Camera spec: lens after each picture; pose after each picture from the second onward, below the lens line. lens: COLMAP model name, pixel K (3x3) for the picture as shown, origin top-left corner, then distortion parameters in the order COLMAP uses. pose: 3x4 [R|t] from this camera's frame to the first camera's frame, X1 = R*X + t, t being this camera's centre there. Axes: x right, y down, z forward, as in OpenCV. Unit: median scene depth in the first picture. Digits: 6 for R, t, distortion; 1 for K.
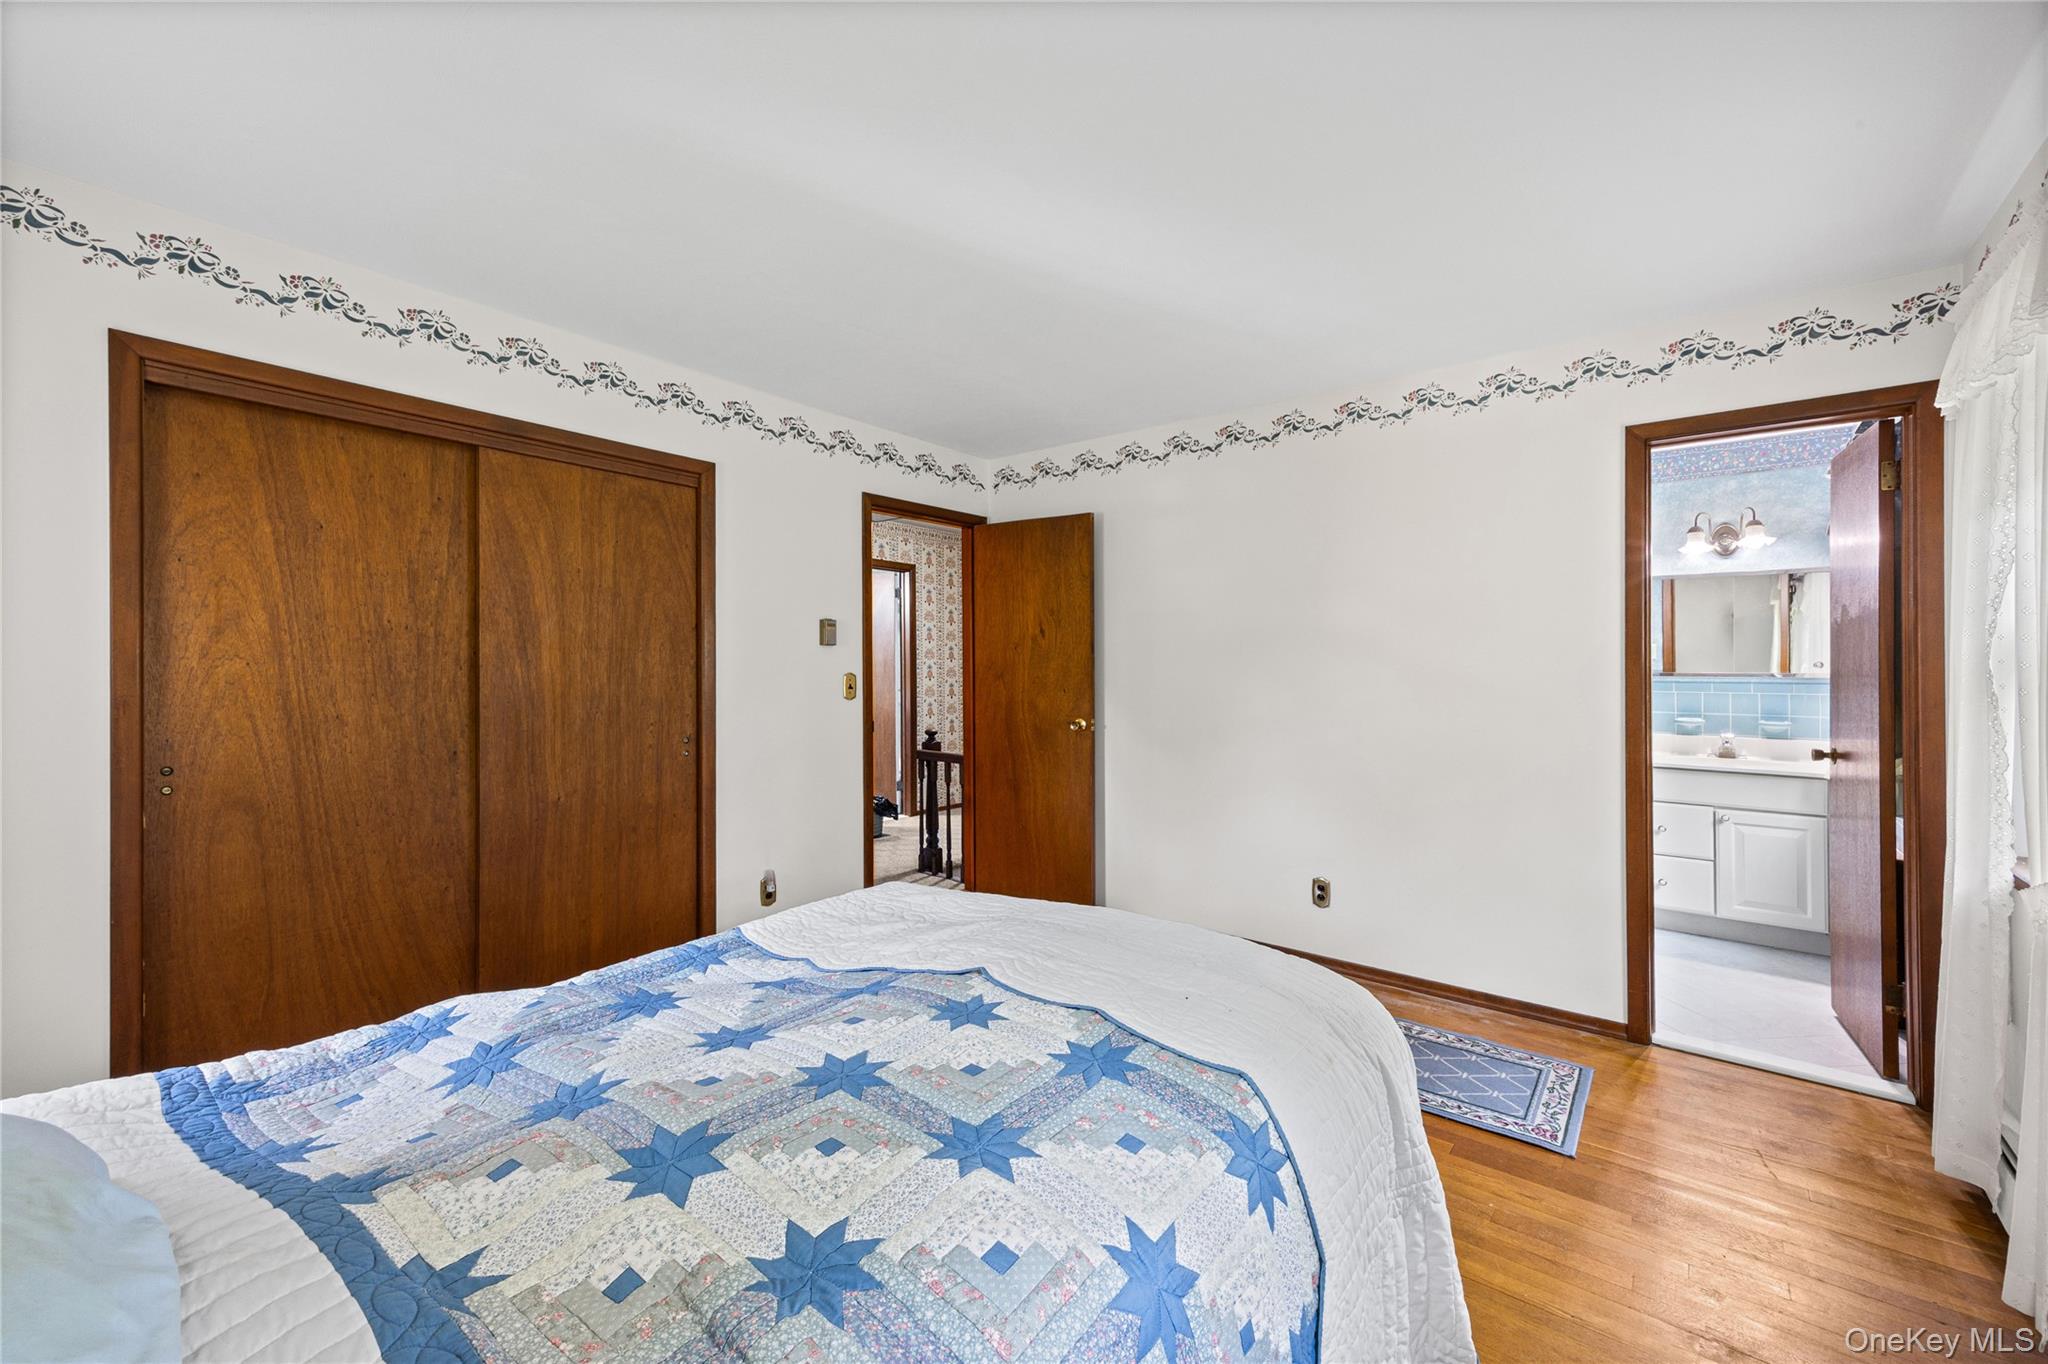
lens RADIAL K [[814.4, 0, 1017.6], [0, 814.4, 665.0], [0, 0, 1]] dist [-0.001423, 0.000115]
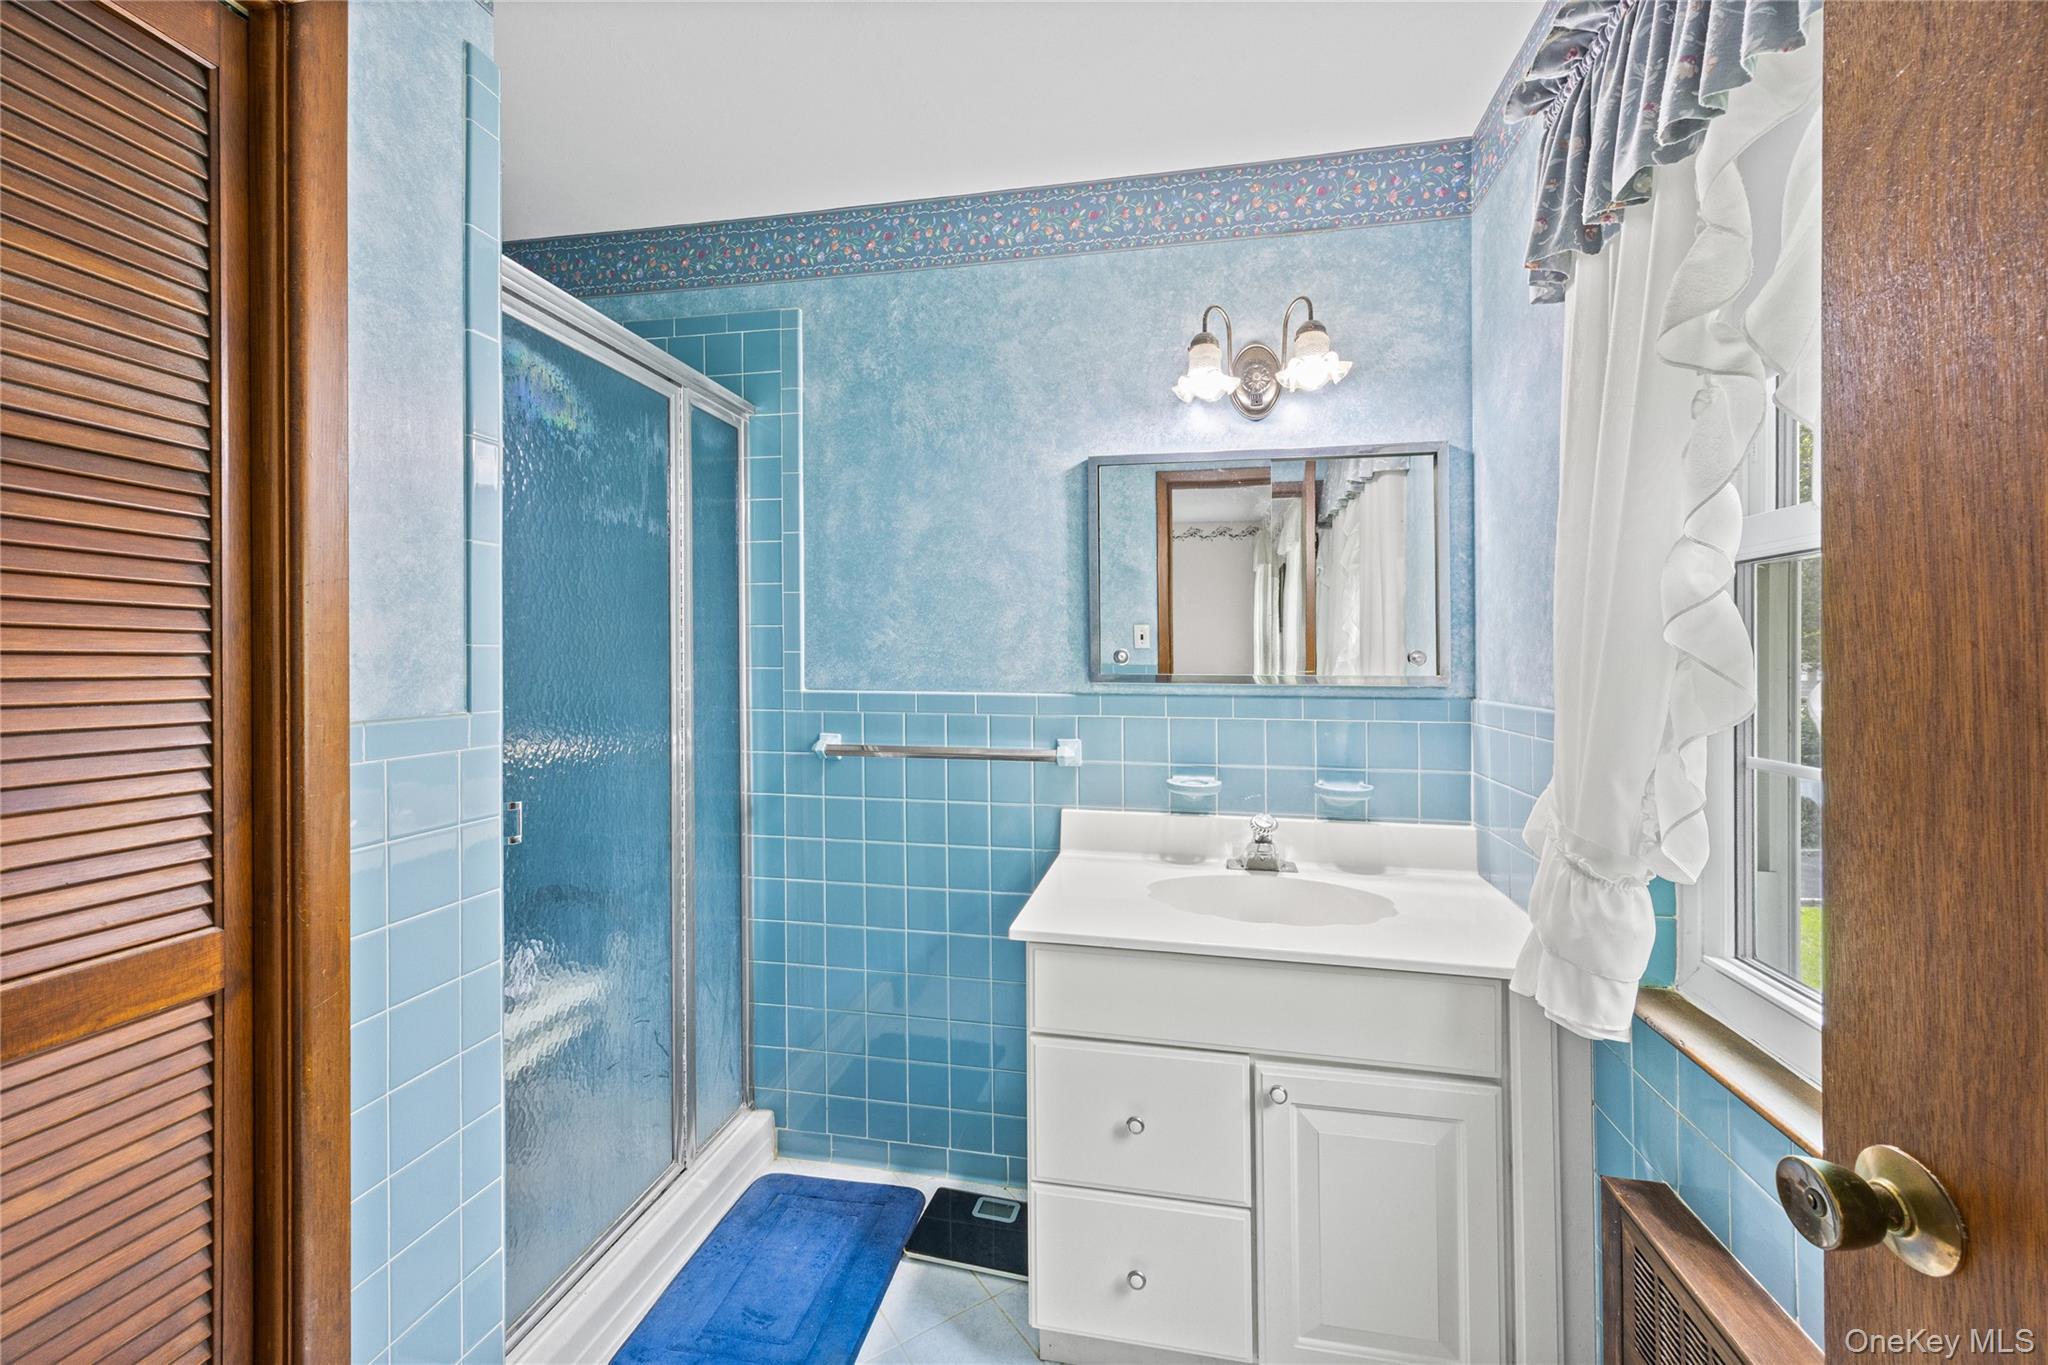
lens RADIAL K [[814.4, 0, 1023.5], [0, 814.4, 671.8], [0, 0, 1]] dist [-0.001423, 0.000115]
pose [[0.882631, -0.005499, 0.470035, 0.546233], [0.004676, 0.999985, 0.002917, 0.005312], [-0.470044, -0.000377, 0.882643, 0.665090]]
